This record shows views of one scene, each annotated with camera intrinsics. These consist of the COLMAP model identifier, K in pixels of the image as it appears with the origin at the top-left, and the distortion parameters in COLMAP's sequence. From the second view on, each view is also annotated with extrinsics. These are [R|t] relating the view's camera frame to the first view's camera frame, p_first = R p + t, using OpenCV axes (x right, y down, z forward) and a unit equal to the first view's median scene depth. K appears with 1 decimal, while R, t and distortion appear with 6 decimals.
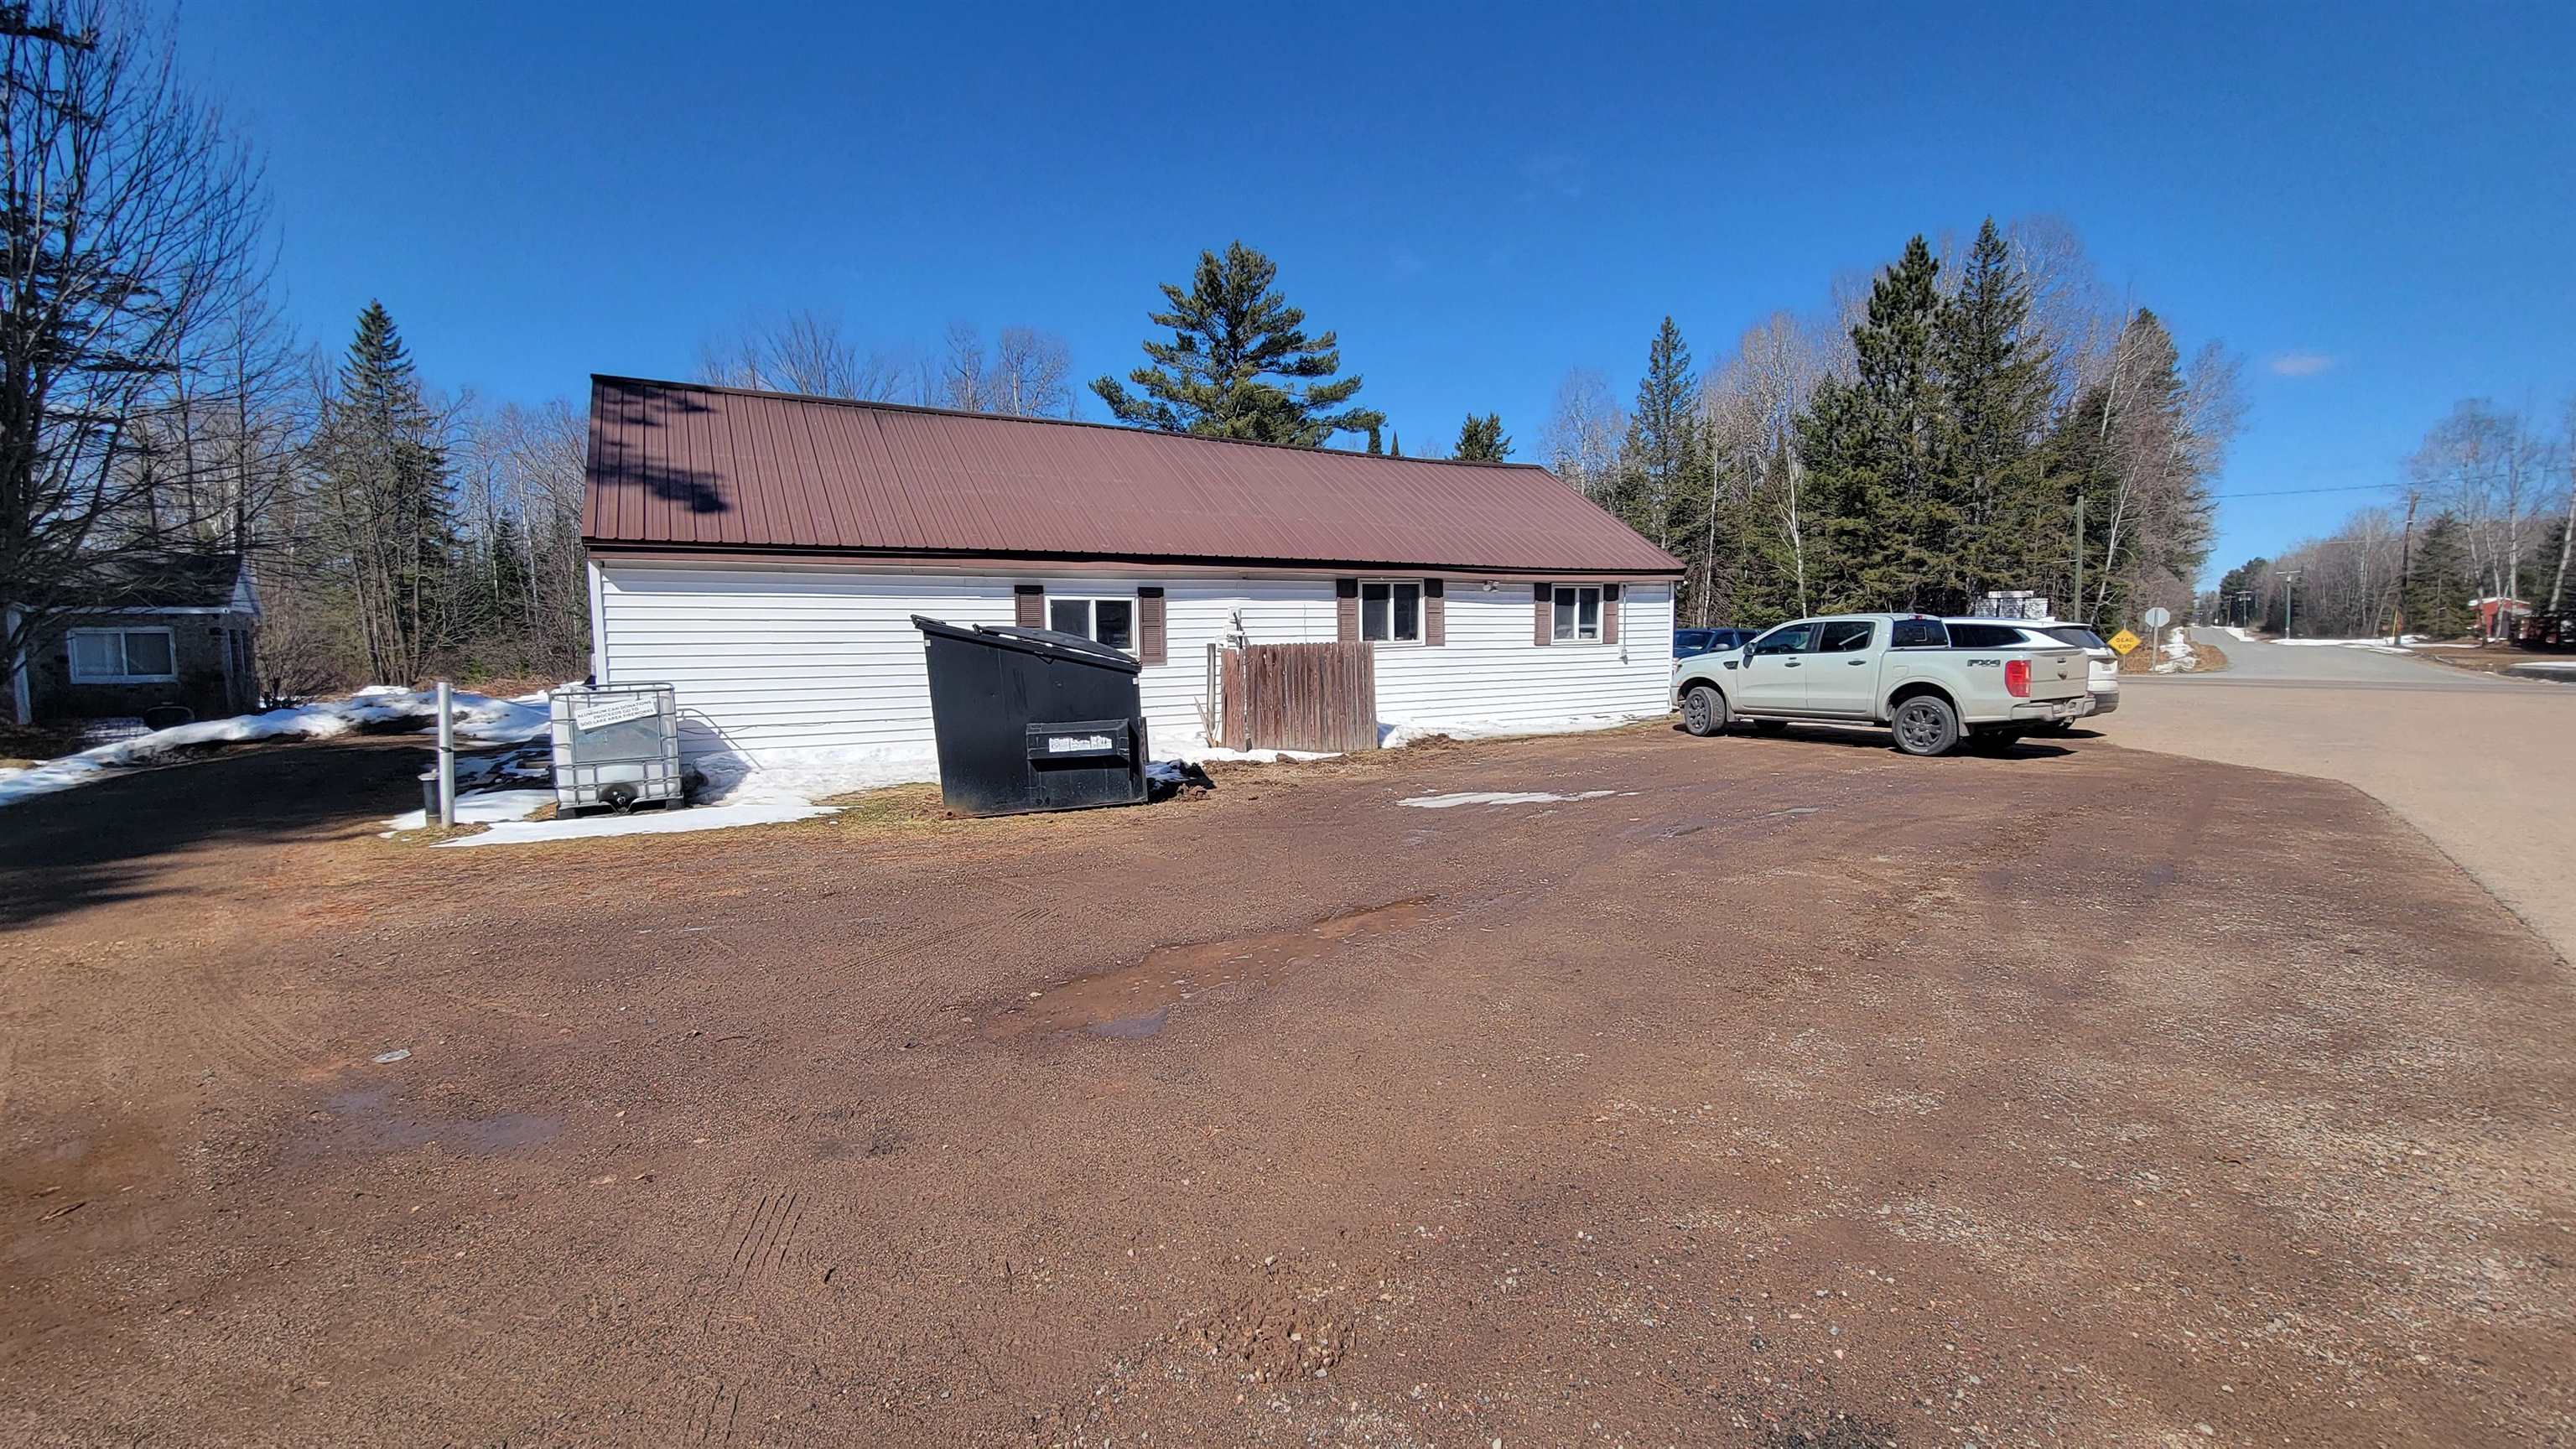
lens RADIAL K [[1057.0, 0, 1289.5], [0, 1057.0, 685.5], [0, 0, 1]] dist [0.001234, 0.000145]
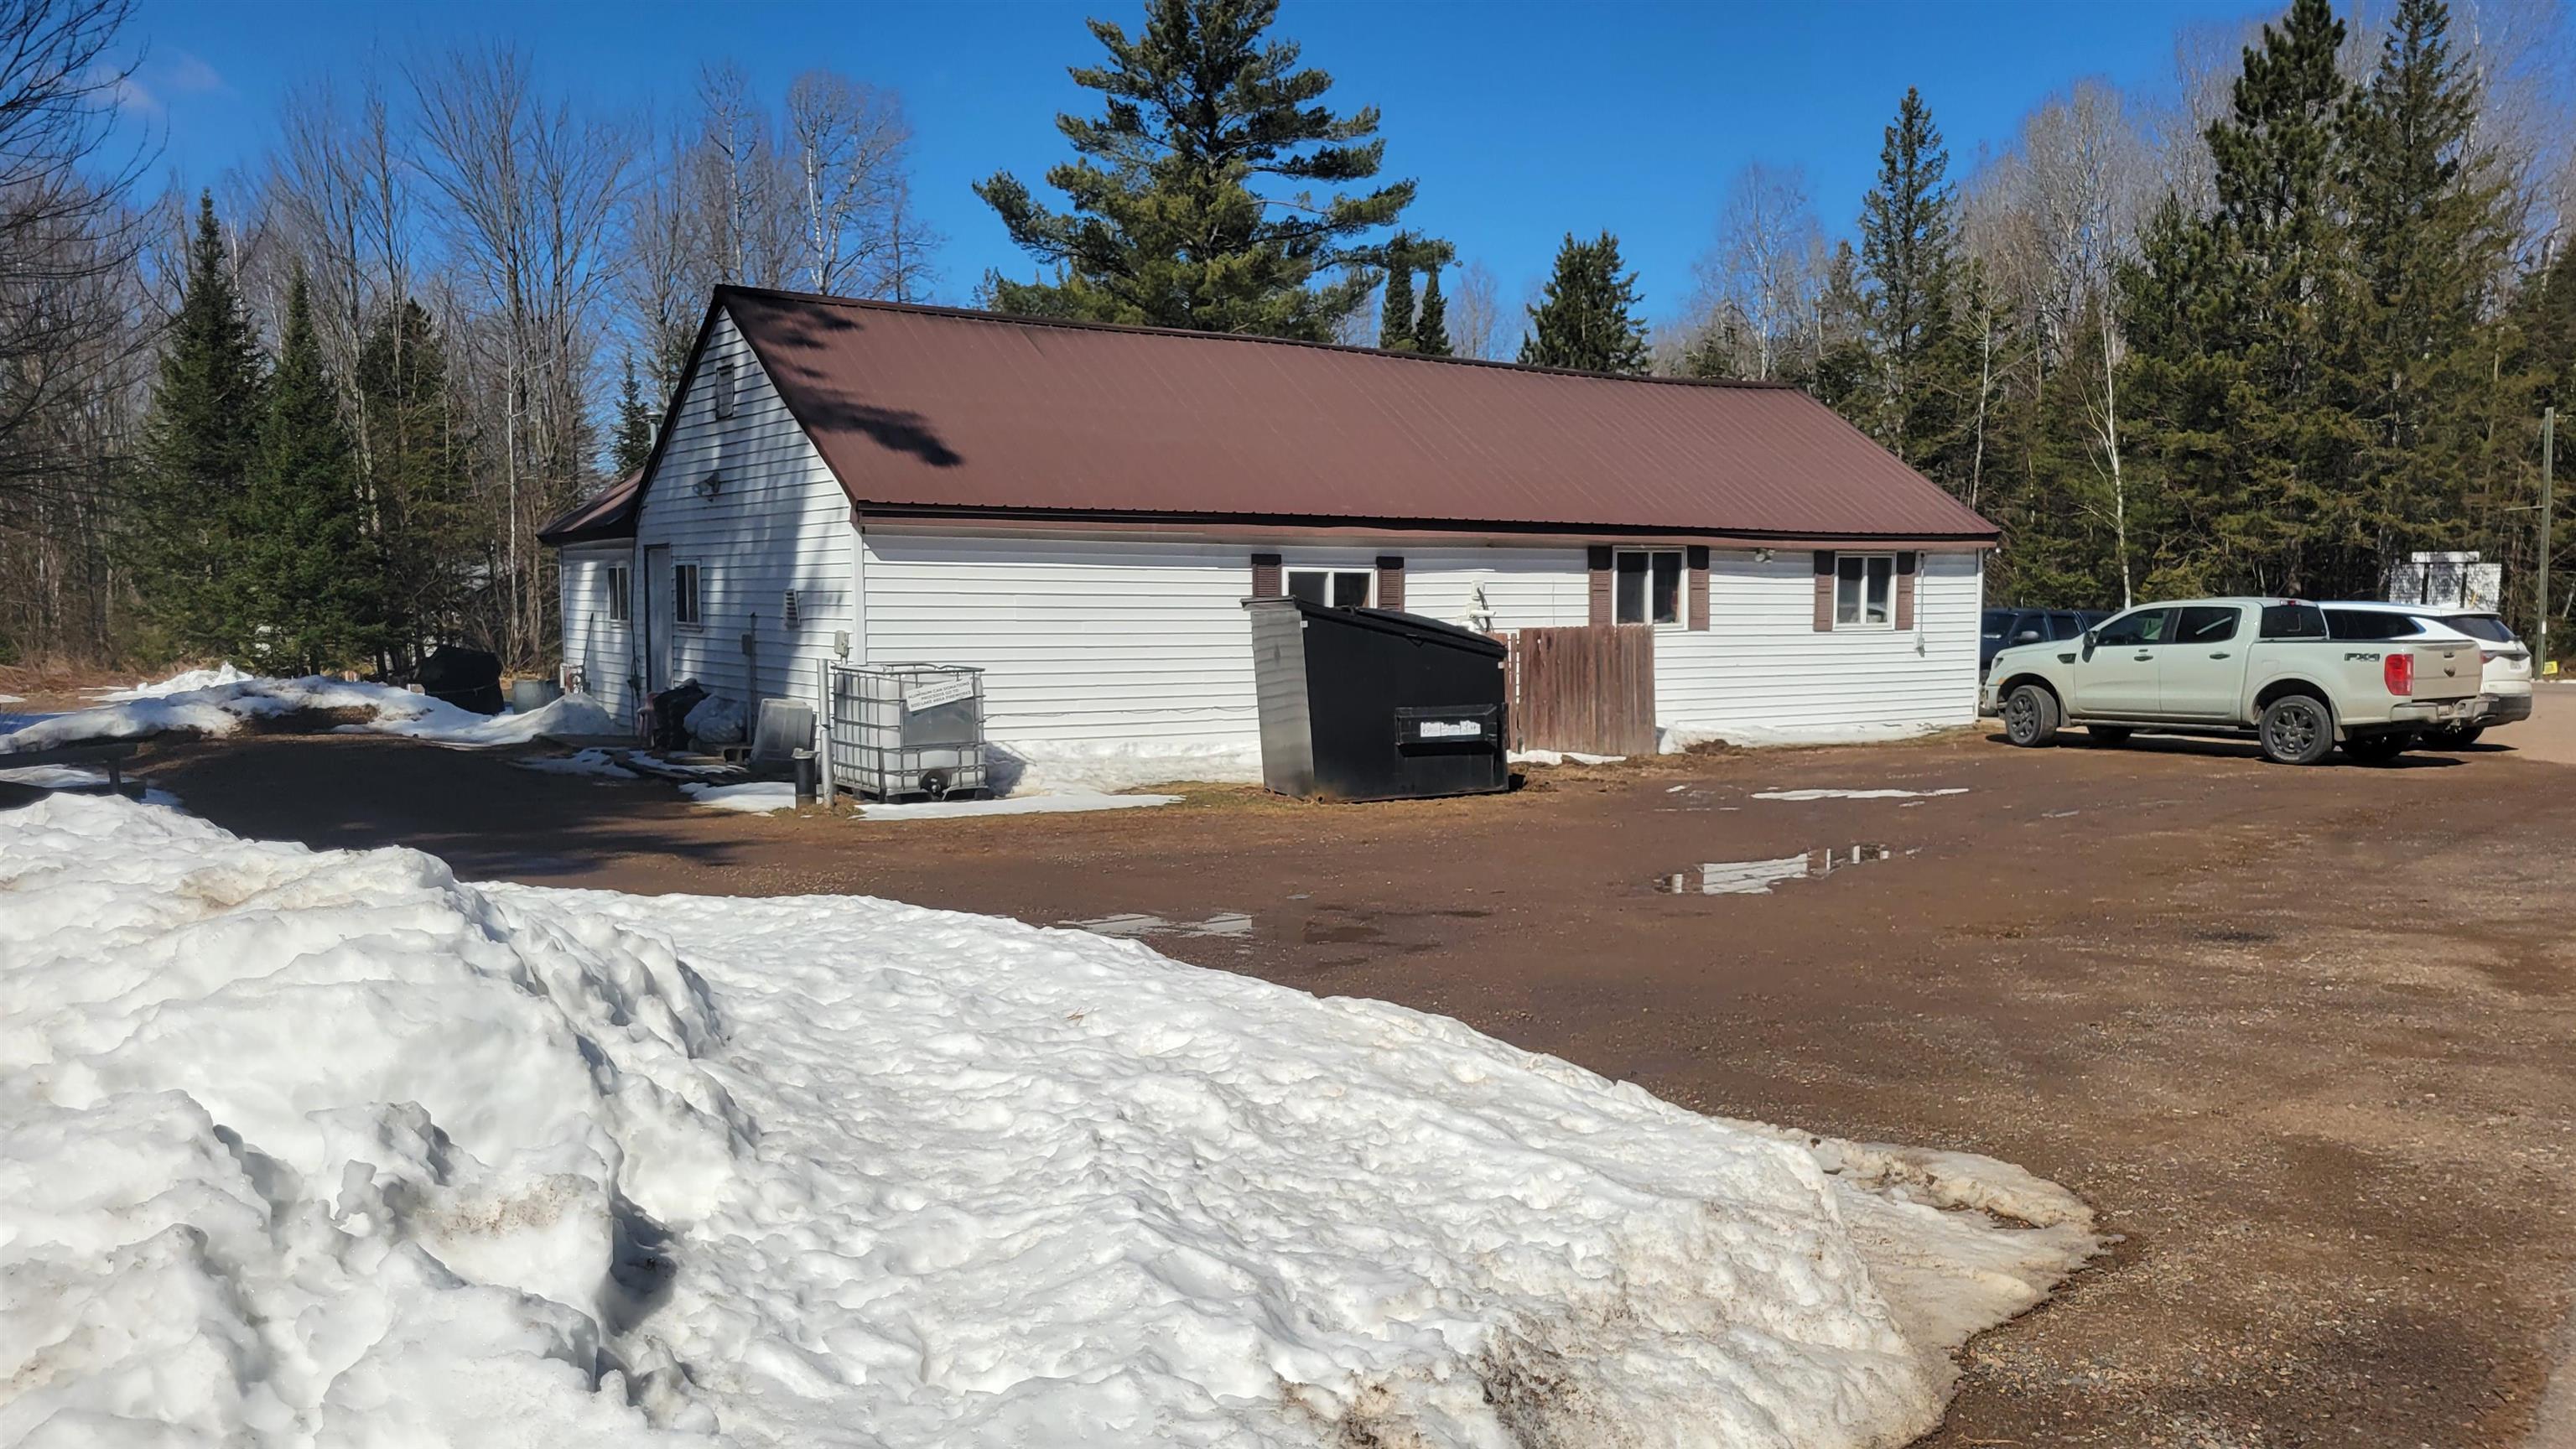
lens RADIAL K [[1998.8, 0, 1288.0], [0, 1998.8, 724.5], [0, 0, 1]] dist [0.021735, -0.007114]
pose [[0.997775, 0.007522, 0.066239, -0.095278], [-0.008309, 0.999898, 0.011604, 0.006340], [-0.066145, -0.012128, 0.997736, -0.168416]]
